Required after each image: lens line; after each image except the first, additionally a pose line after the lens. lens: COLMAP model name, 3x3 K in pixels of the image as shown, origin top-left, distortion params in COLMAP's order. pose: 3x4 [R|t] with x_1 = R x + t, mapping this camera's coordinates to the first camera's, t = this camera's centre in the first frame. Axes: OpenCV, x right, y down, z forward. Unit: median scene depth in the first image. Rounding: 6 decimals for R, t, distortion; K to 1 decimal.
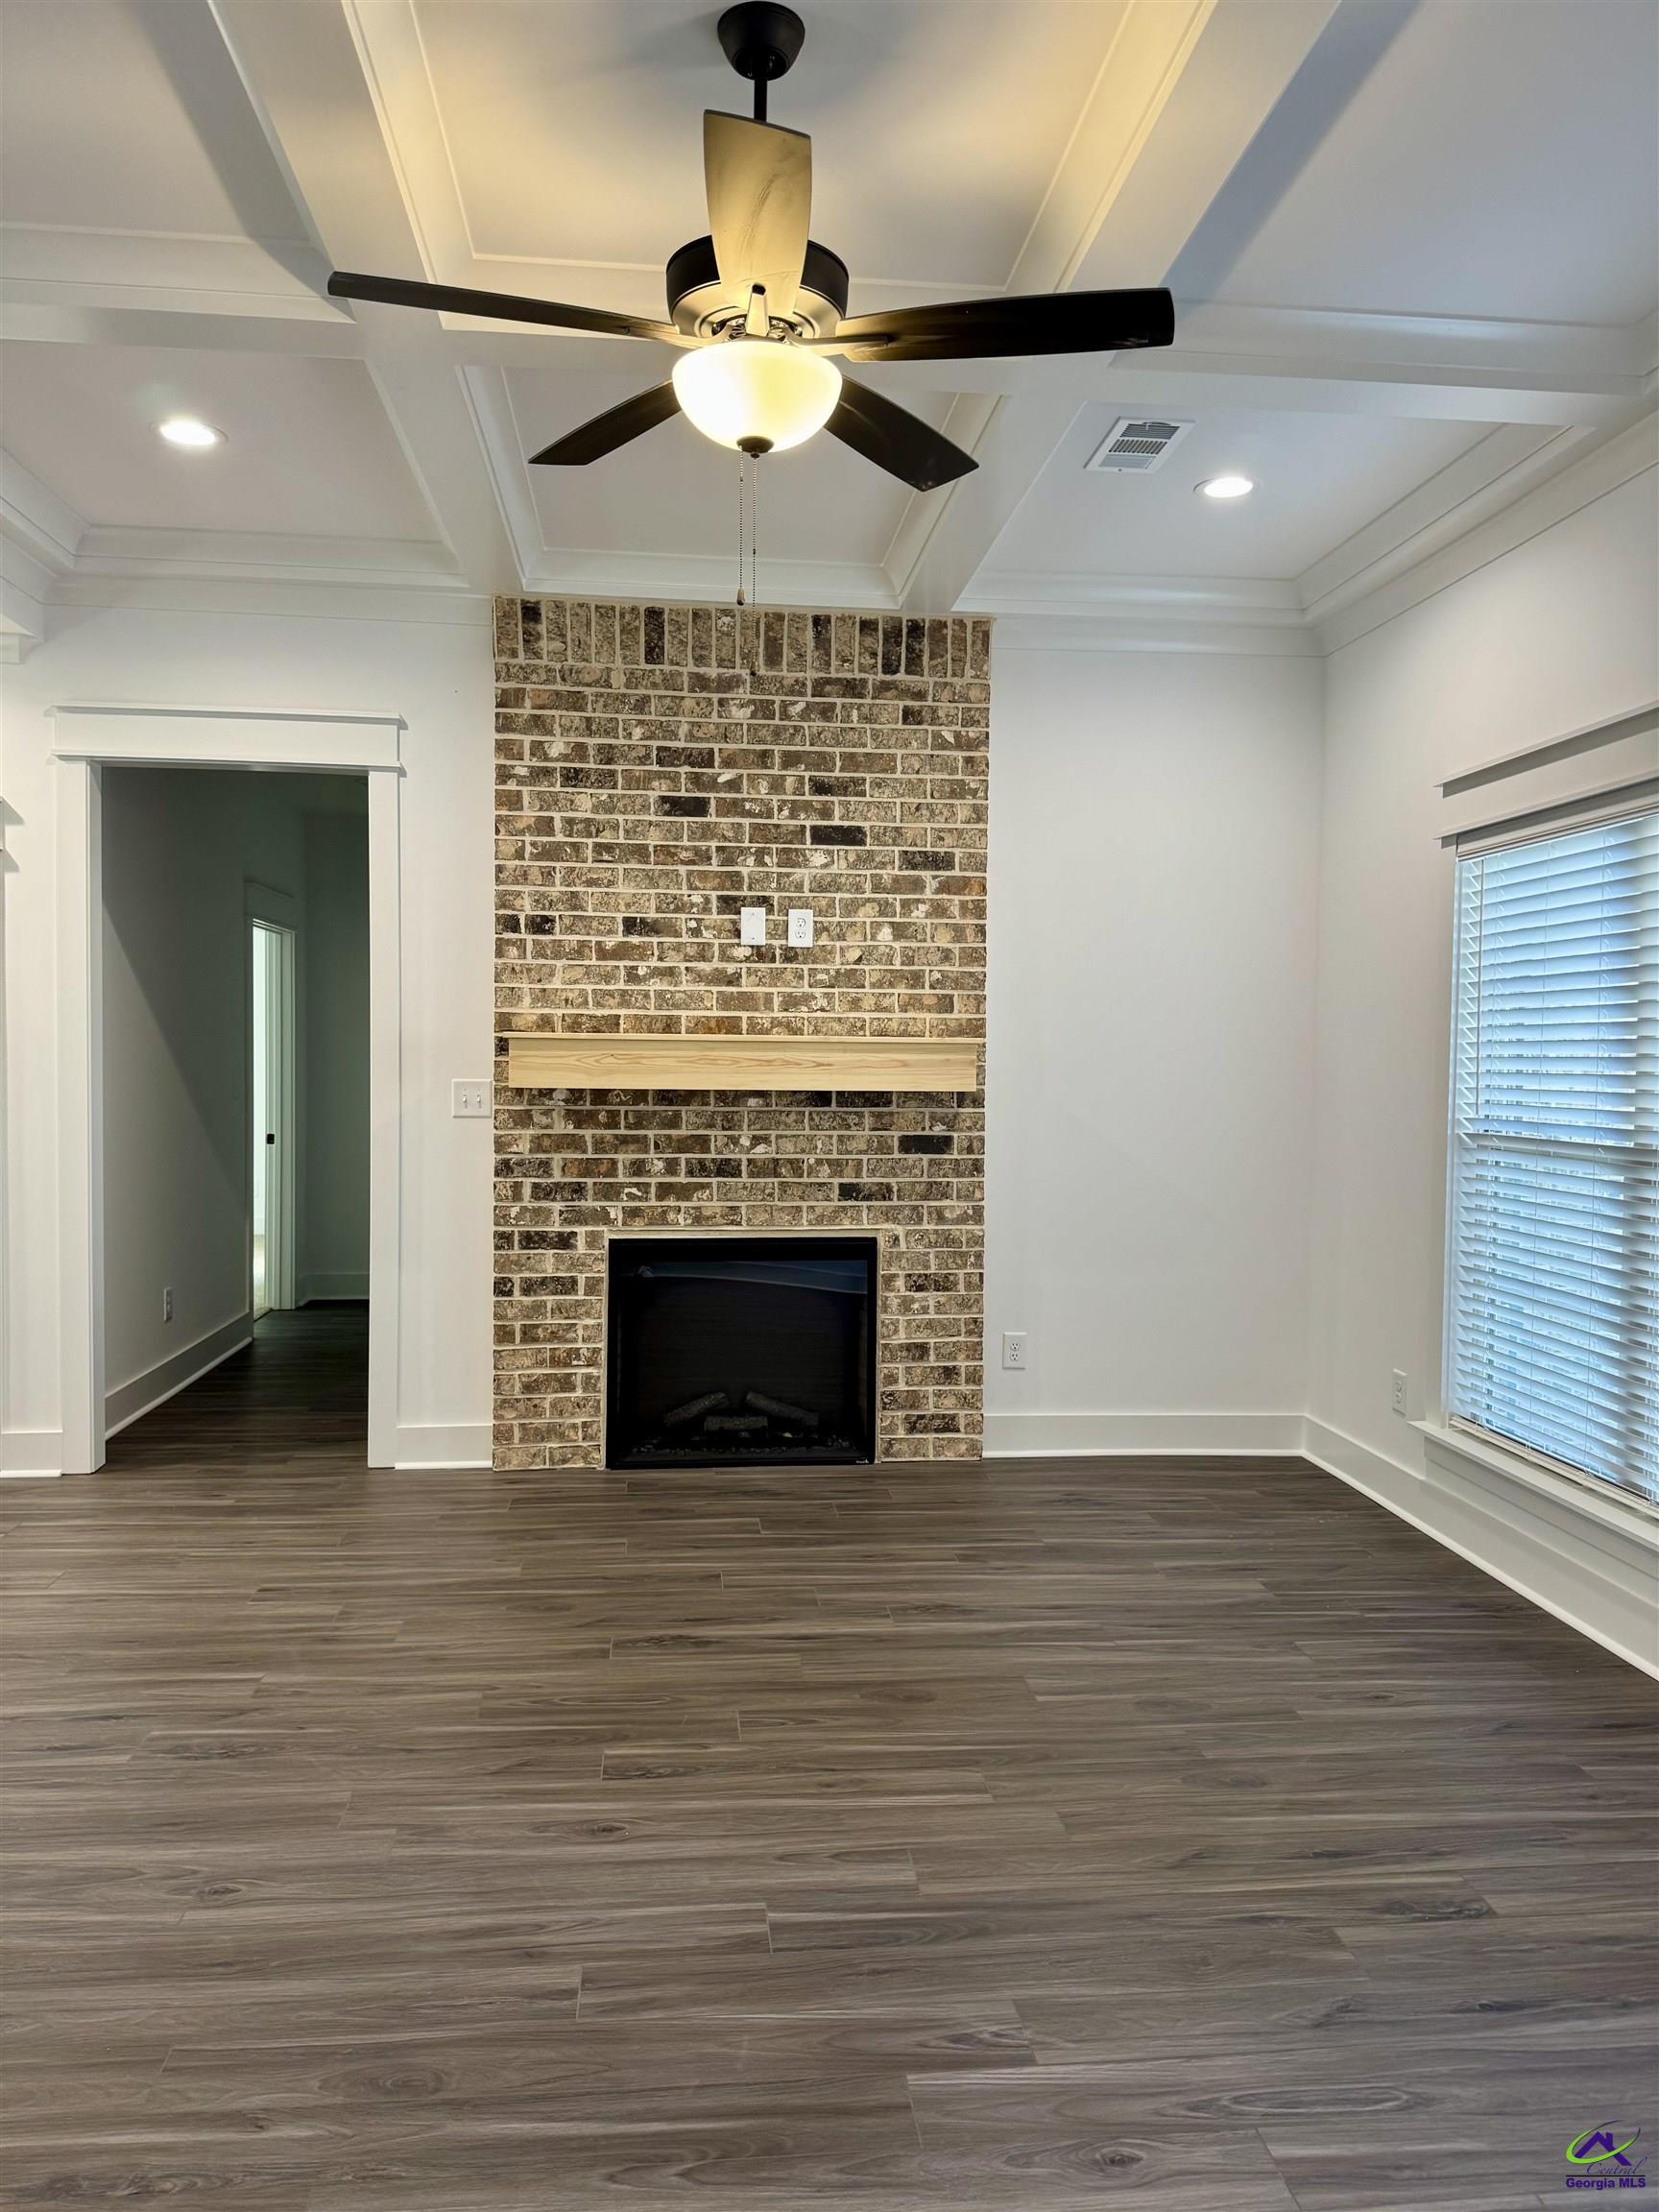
lens RADIAL K [[1575.2, 0, 829.0], [0, 1575.2, 1115.6], [0, 0, 1]] dist [0.082144, -0.025981]
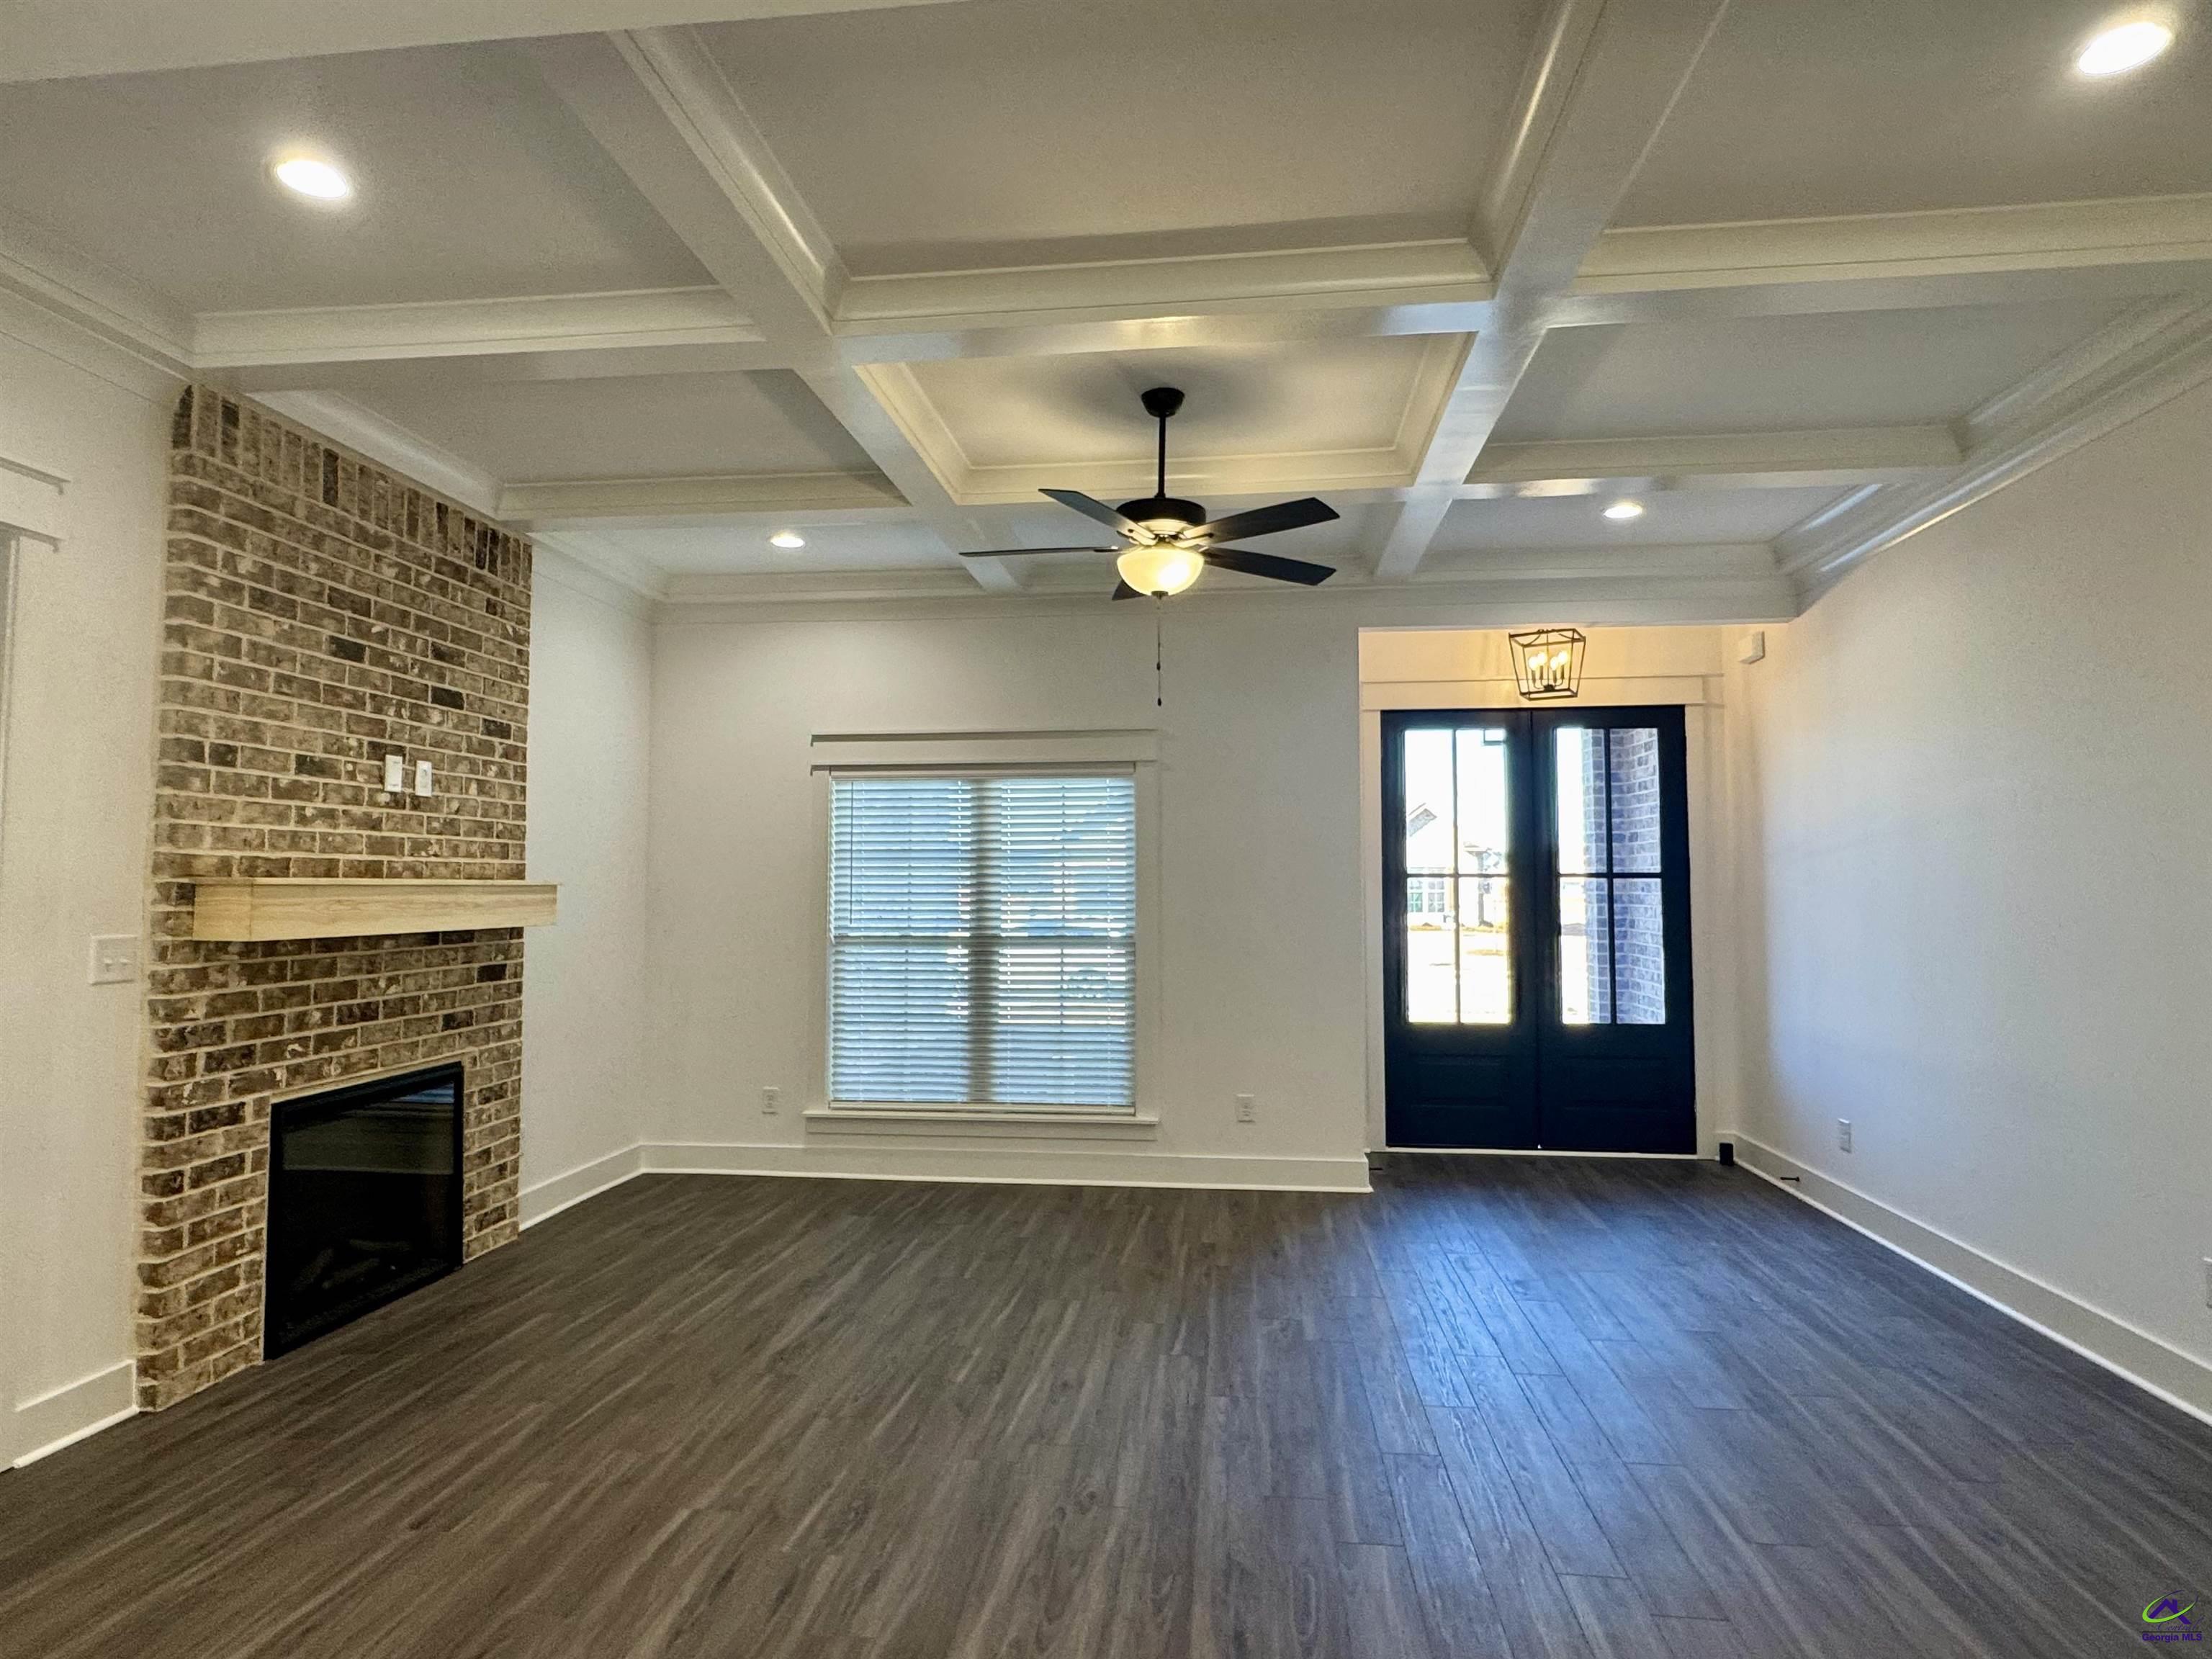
lens RADIAL K [[1215.7, 0, 1103.5], [0, 1215.7, 833.5], [0, 0, 1]] dist [-0.030139, 0.001385]
pose [[0.209317, 0.030063, 0.977386, -0.725775], [0.054826, 0.997594, -0.042426, -0.021952], [-0.976310, 0.062467, 0.207165, 0.383761]]
